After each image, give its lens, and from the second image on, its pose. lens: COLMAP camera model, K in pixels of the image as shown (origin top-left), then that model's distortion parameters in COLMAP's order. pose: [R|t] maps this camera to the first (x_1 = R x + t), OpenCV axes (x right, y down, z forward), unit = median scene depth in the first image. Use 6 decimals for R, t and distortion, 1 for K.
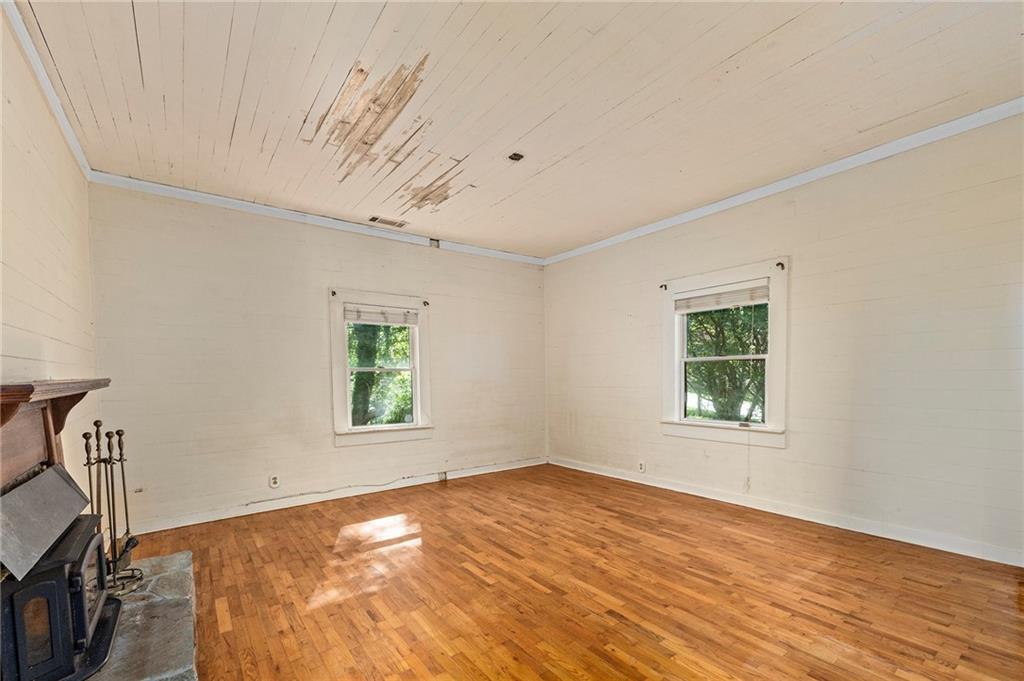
lens RADIAL K [[434.8, 0, 509.9], [0, 434.8, 395.0], [0, 0, 1]] dist [-0.000746, -0.000129]
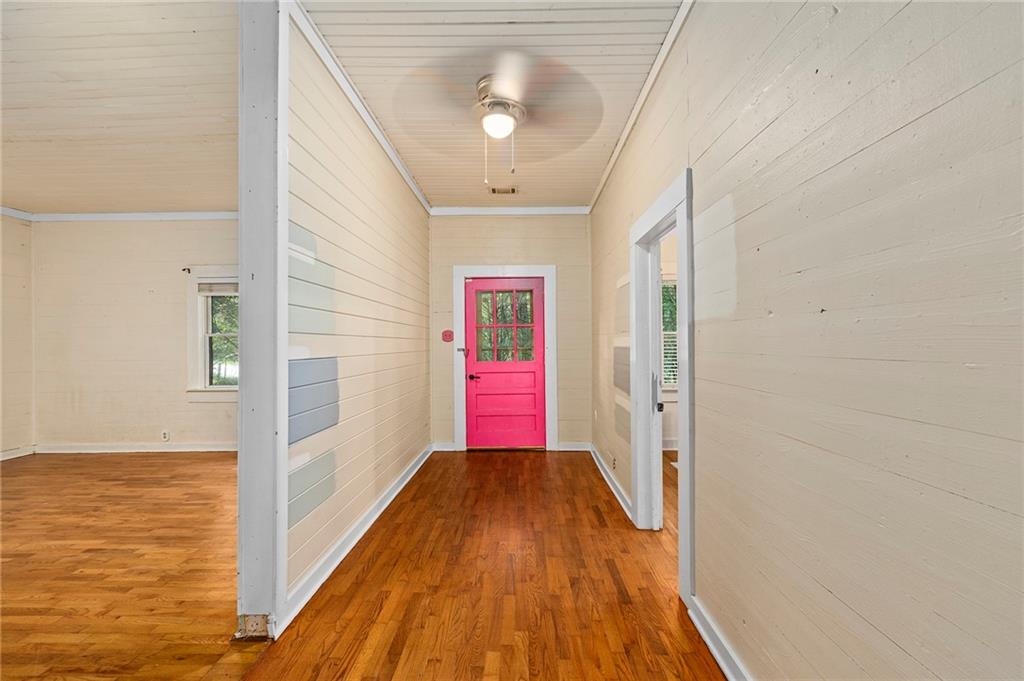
lens RADIAL K [[419.3, 0, 509.1], [0, 419.3, 338.7], [0, 0, 1]] dist [0.002401, 0.000212]
pose [[0.618051, 0.016149, 0.785972, 0.022707], [0.035916, 0.998165, -0.048751, 0.016347], [-0.785317, 0.058360, 0.616337, -0.443875]]
